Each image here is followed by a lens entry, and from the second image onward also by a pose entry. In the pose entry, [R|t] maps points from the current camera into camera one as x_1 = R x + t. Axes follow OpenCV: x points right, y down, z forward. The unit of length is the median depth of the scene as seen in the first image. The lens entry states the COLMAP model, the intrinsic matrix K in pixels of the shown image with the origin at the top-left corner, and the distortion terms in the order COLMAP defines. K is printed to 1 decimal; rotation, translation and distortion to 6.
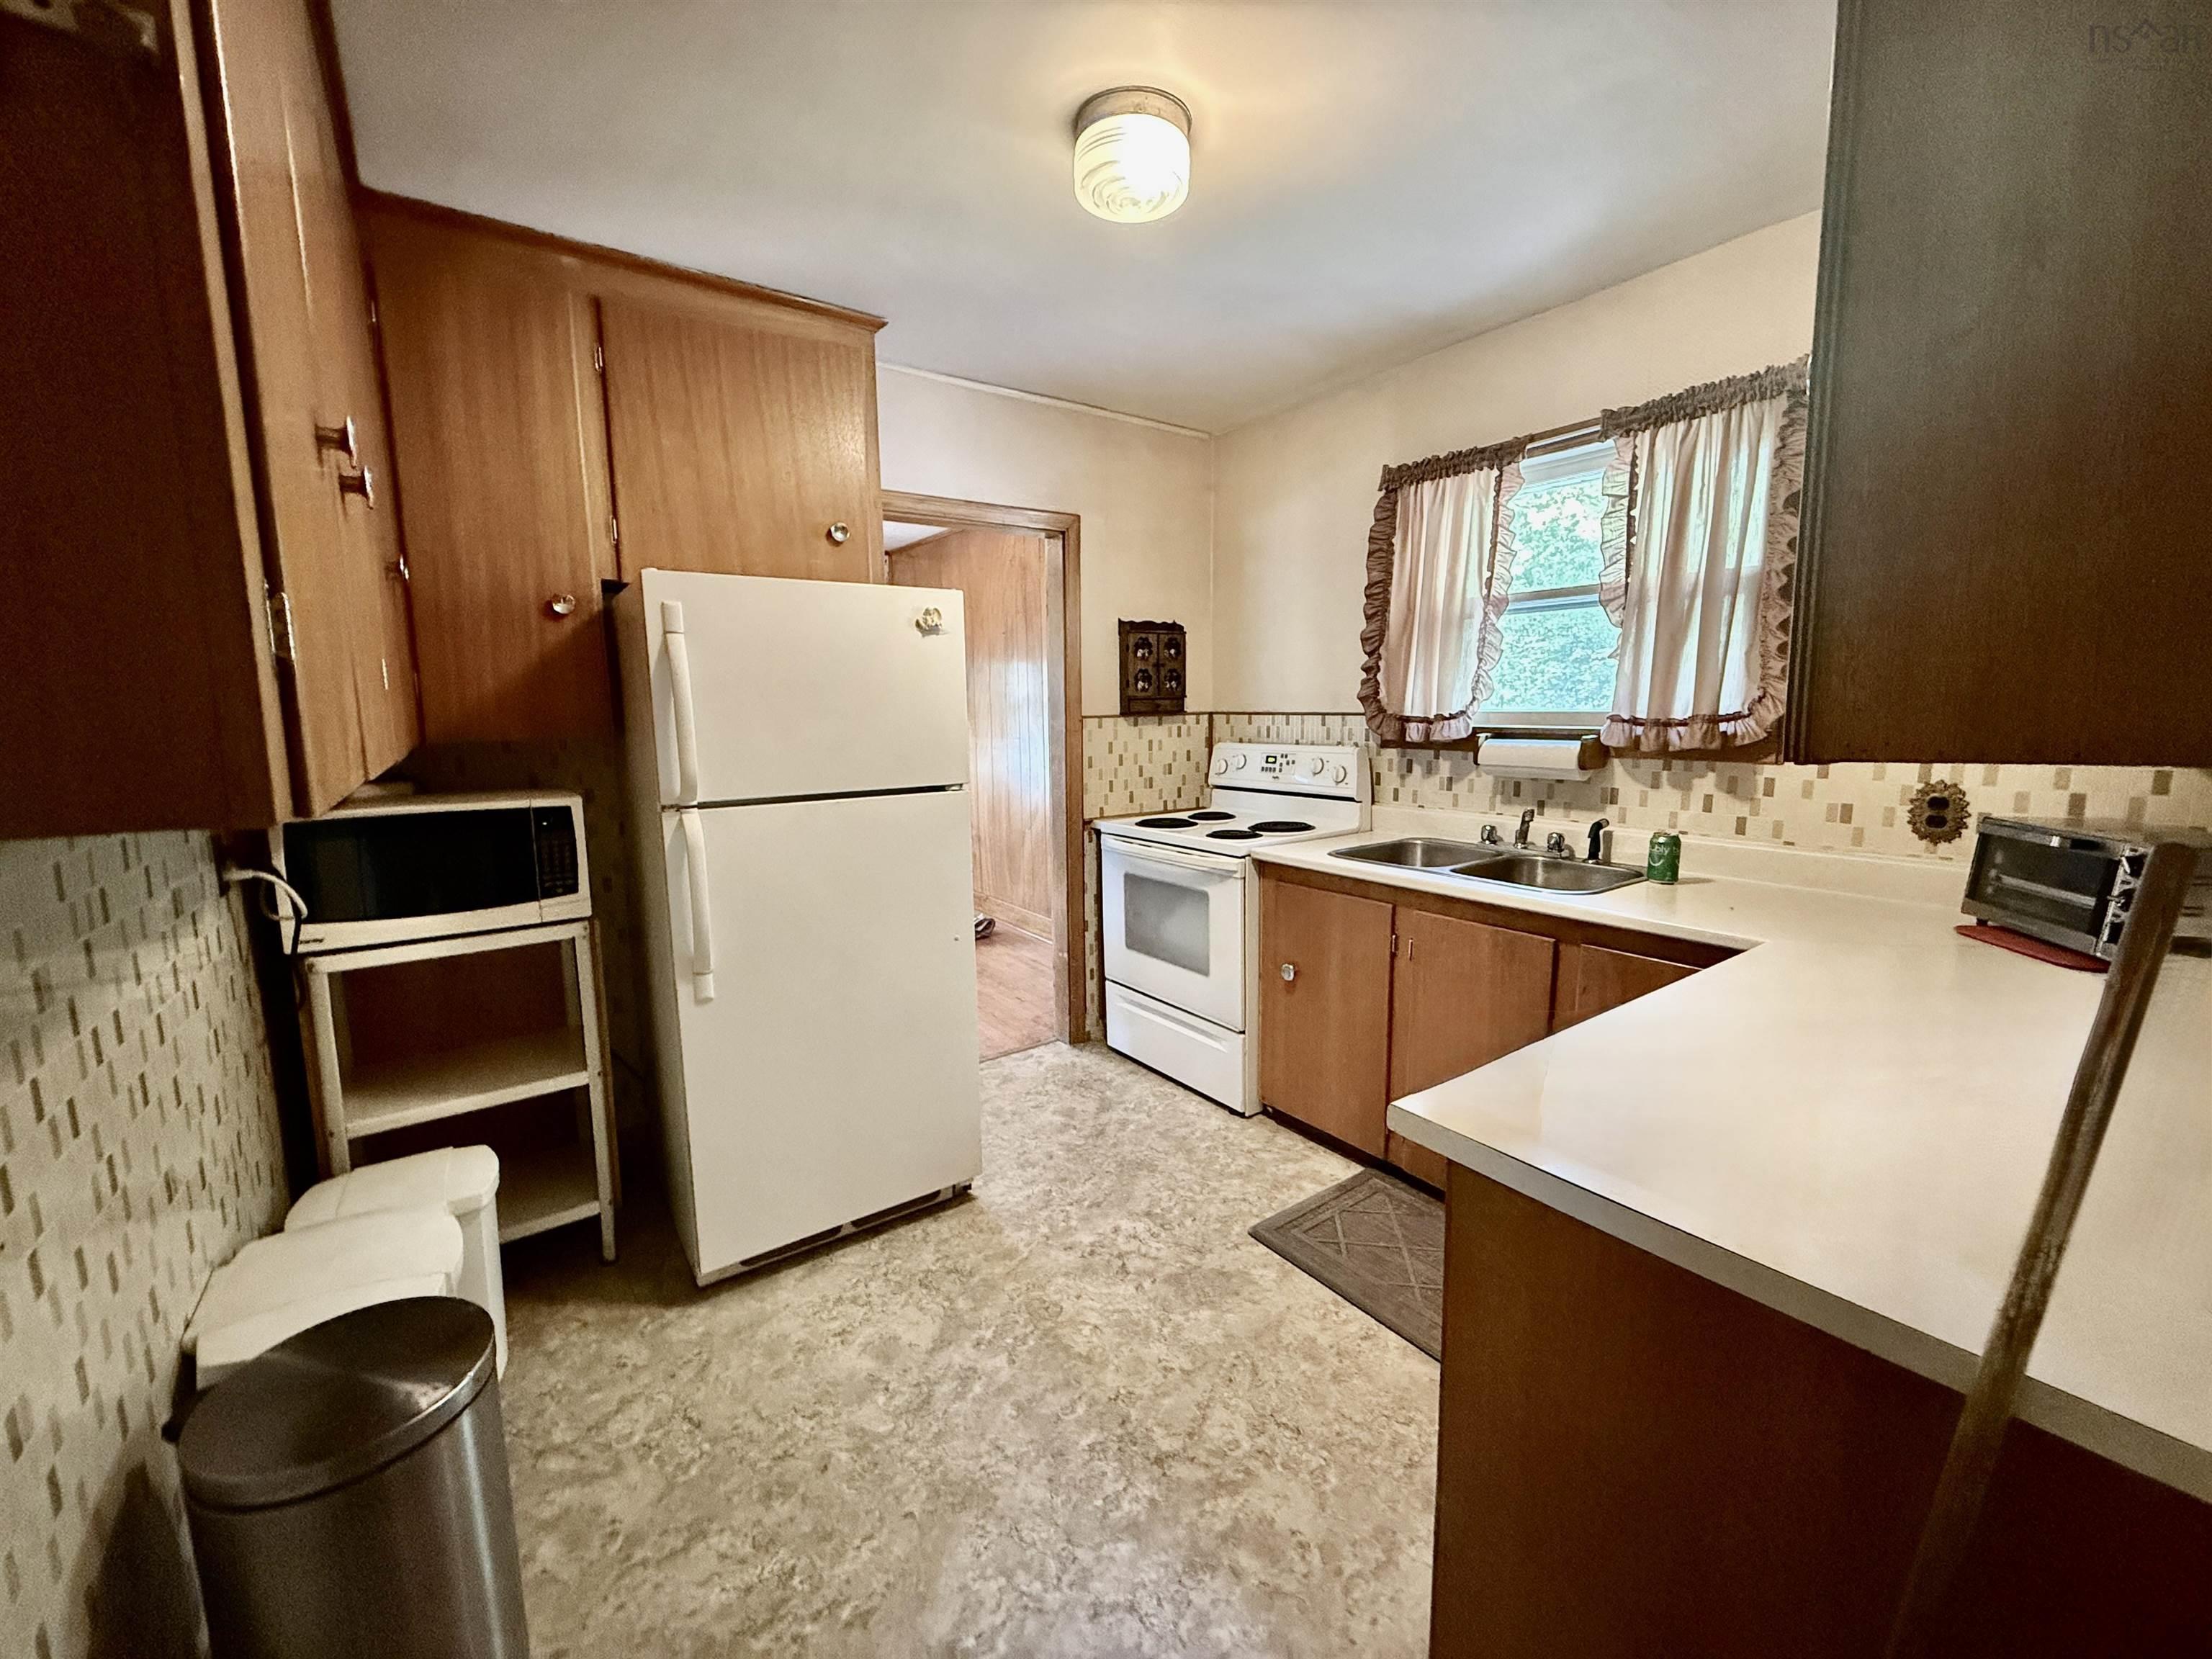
lens RADIAL K [[876.9, 0, 1102.6], [0, 876.9, 830.3], [0, 0, 1]] dist [-0.001483, 0.000606]
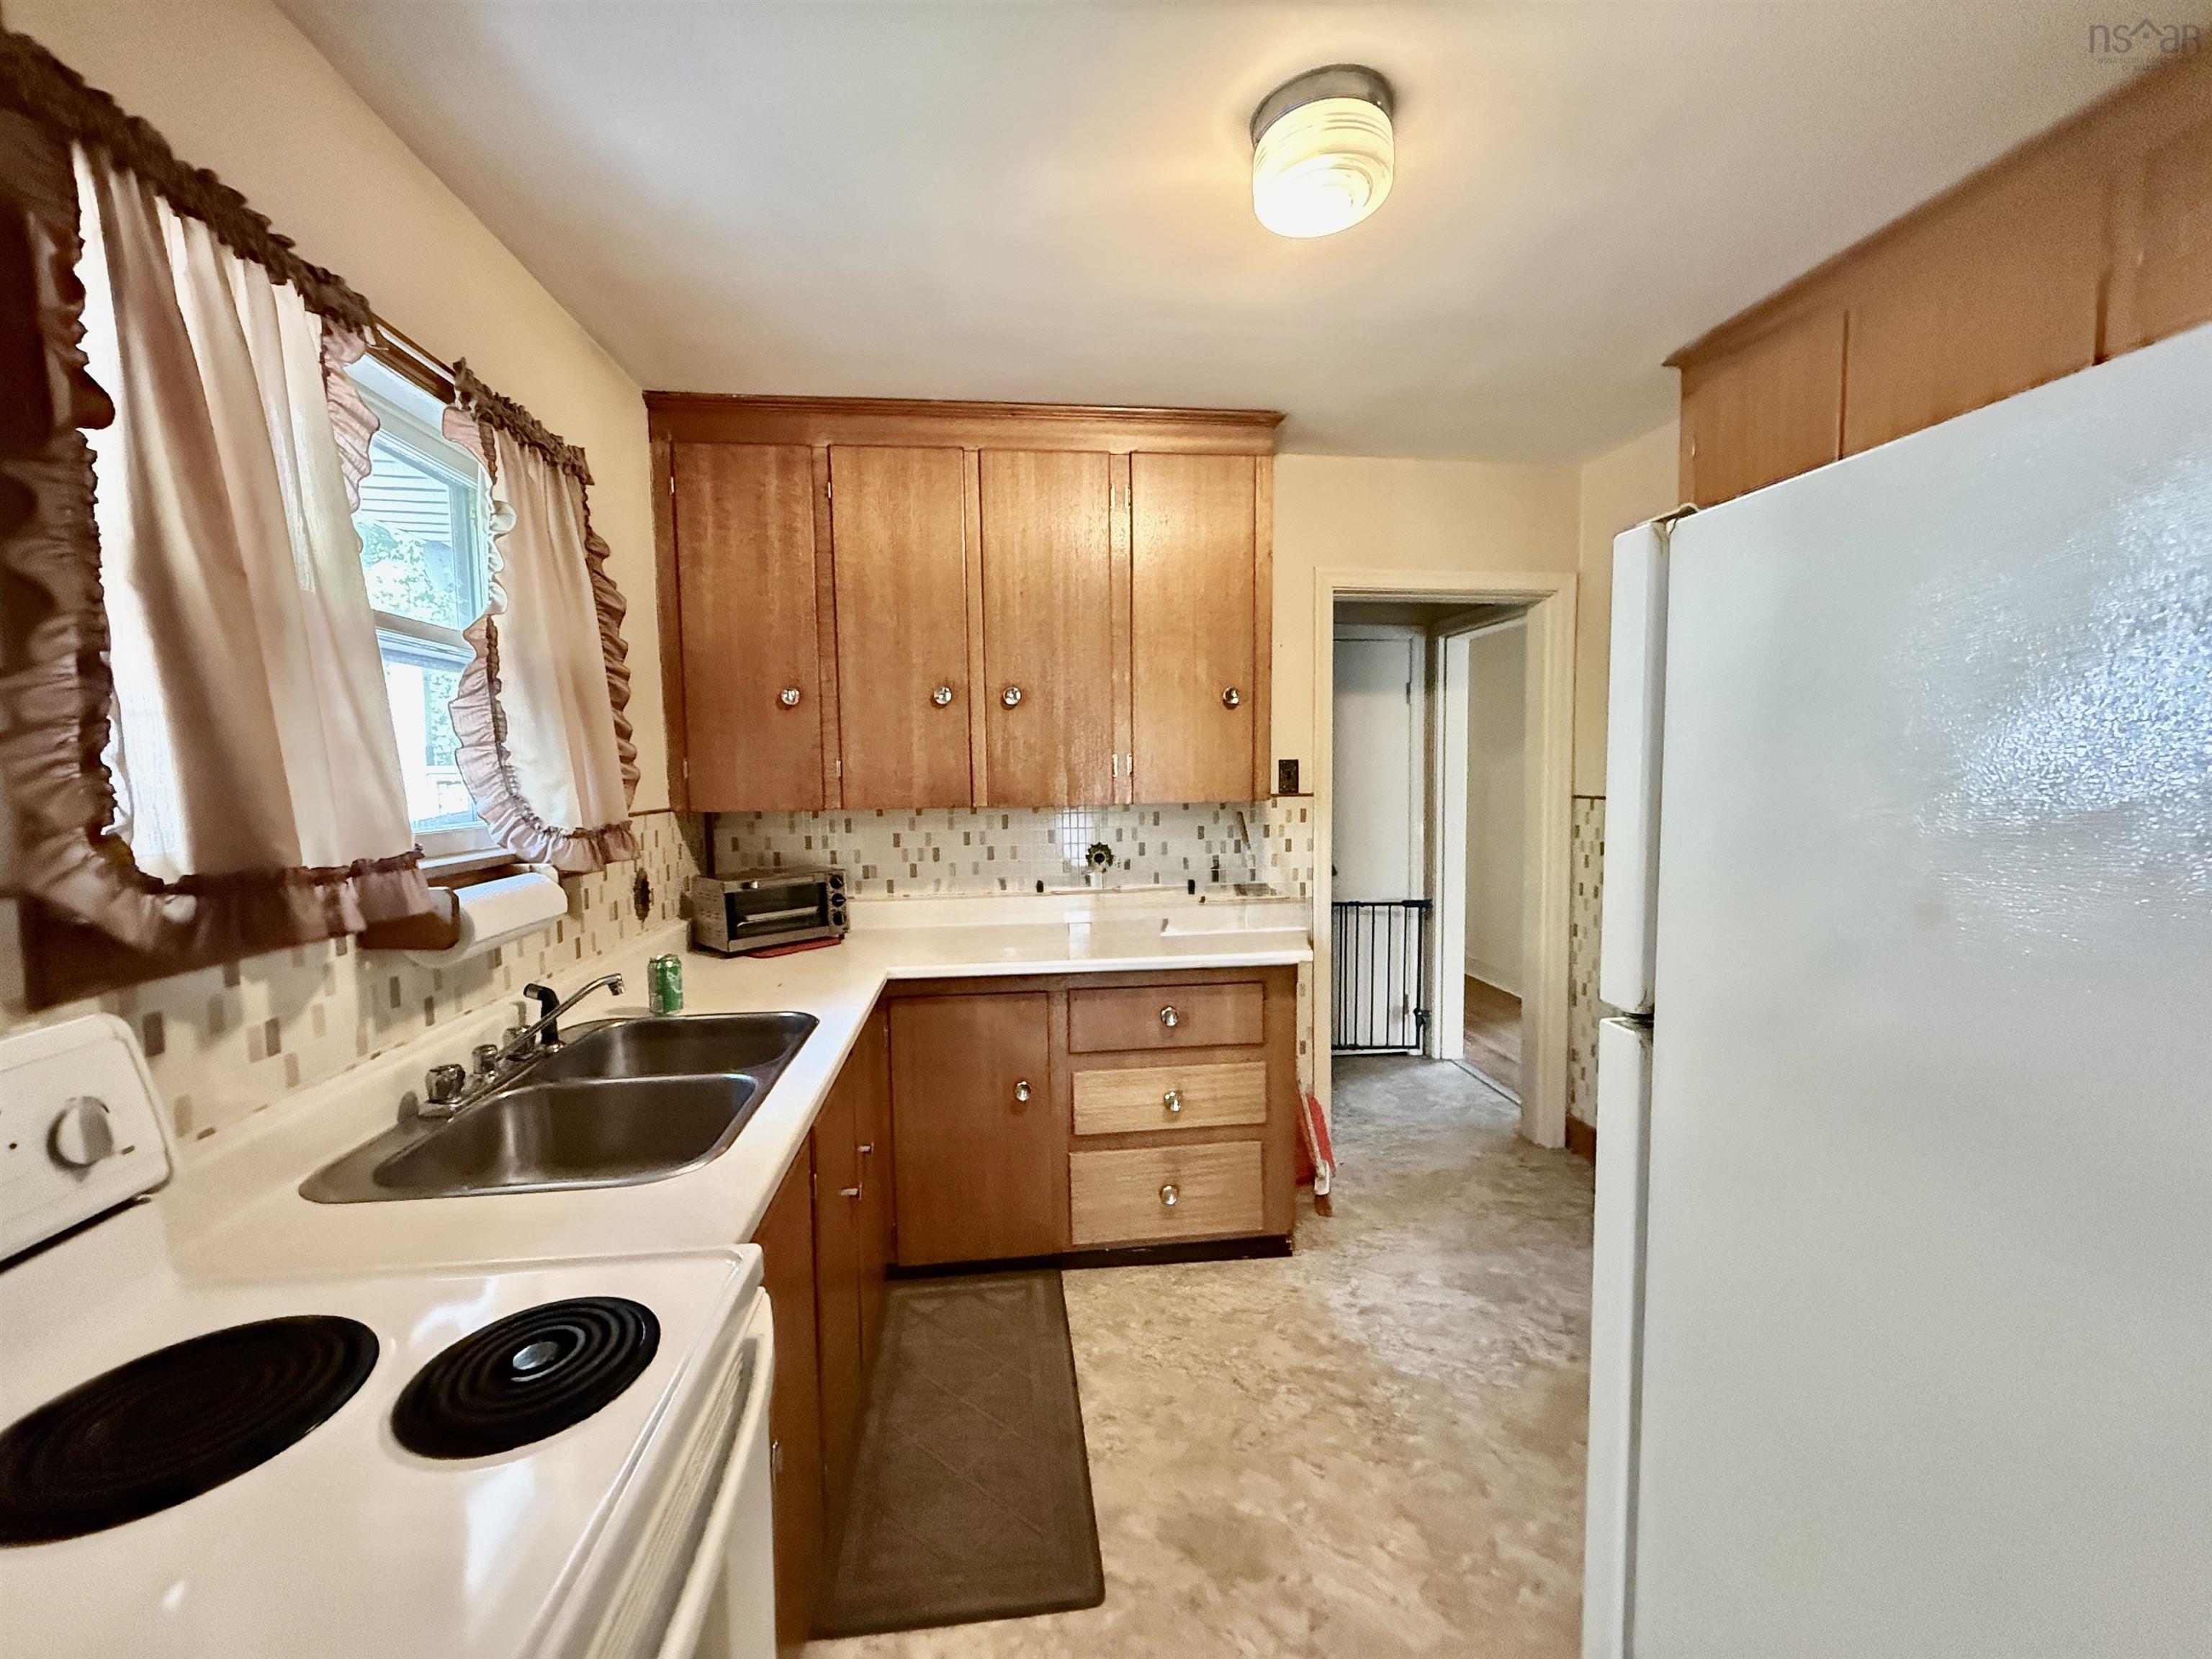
lens RADIAL K [[876.9, 0, 1105.2], [0, 876.9, 826.9], [0, 0, 1]] dist [-0.001483, 0.000606]
pose [[-0.876479, -0.006013, 0.481403, -0.196841], [0.095411, 0.977920, 0.185928, -0.307537], [-0.471892, 0.208893, -0.856552, 1.926925]]
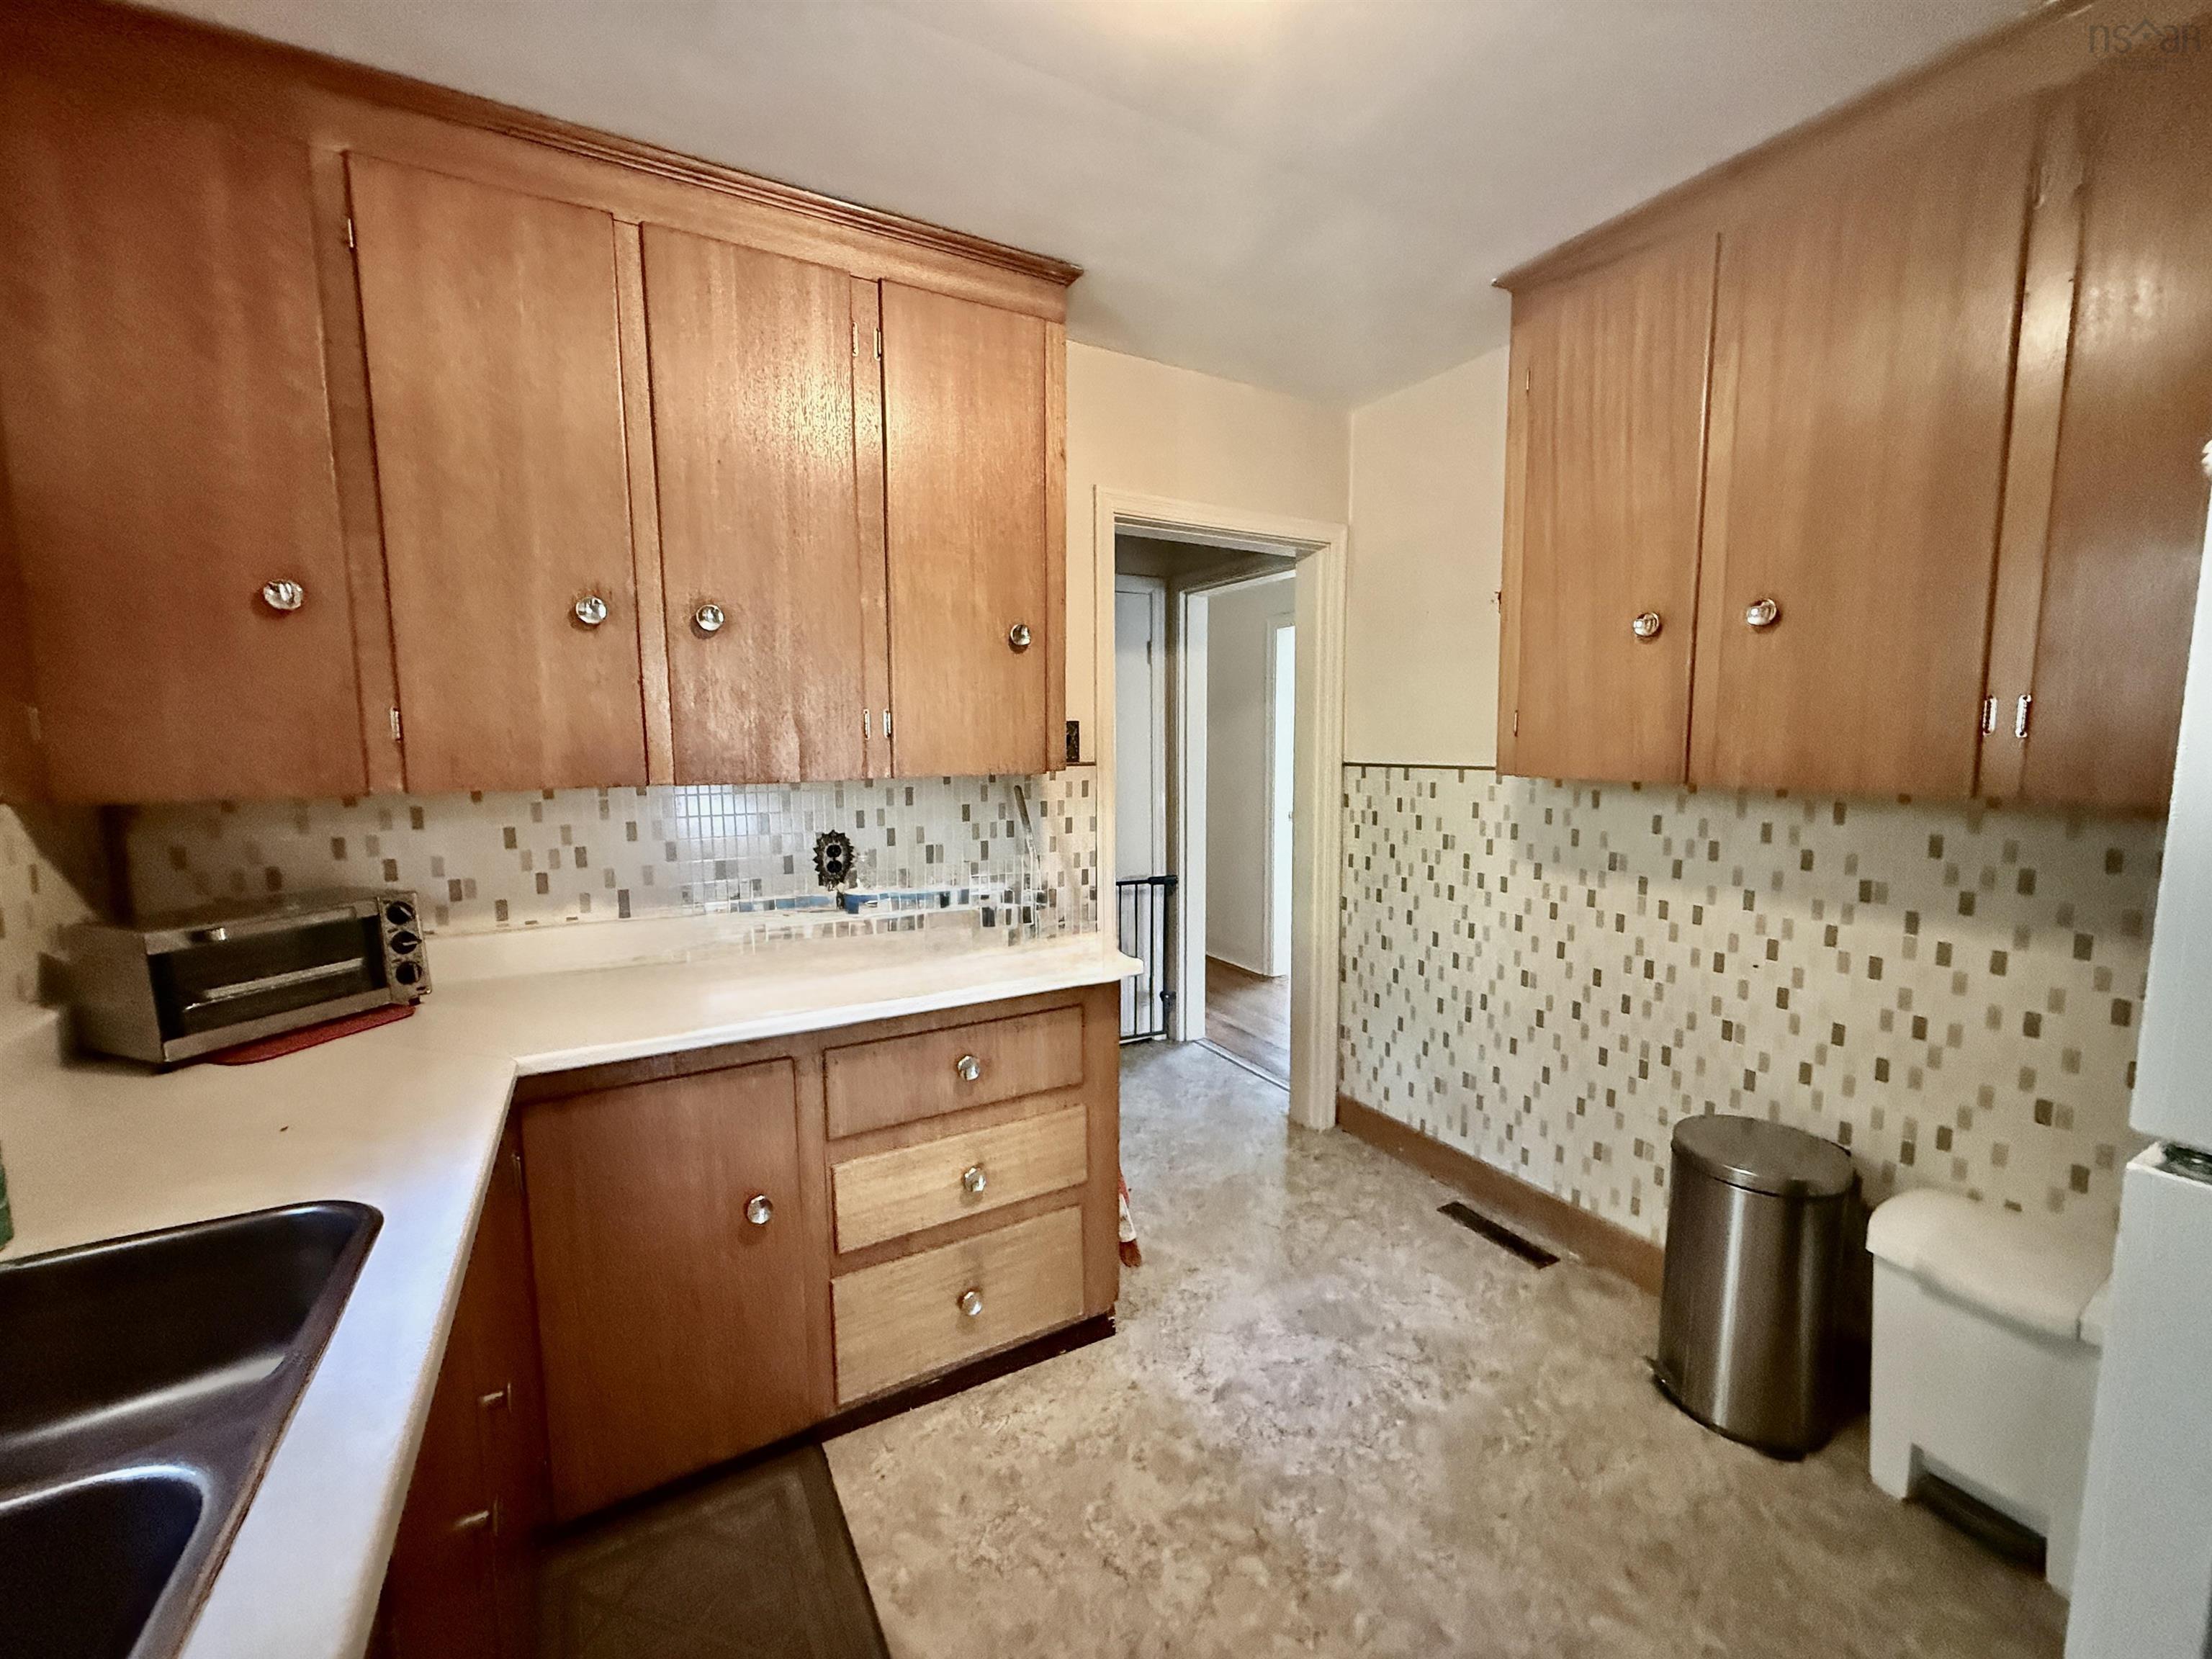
lens RADIAL K [[876.9, 0, 1101.6], [0, 876.9, 827.1], [0, 0, 1]] dist [-0.001483, 0.000606]
pose [[-0.993617, 0.009775, 0.112384, 0.115766], [0.037444, 0.968335, 0.246830, -0.261682], [-0.106413, 0.249462, -0.962520, 1.640112]]
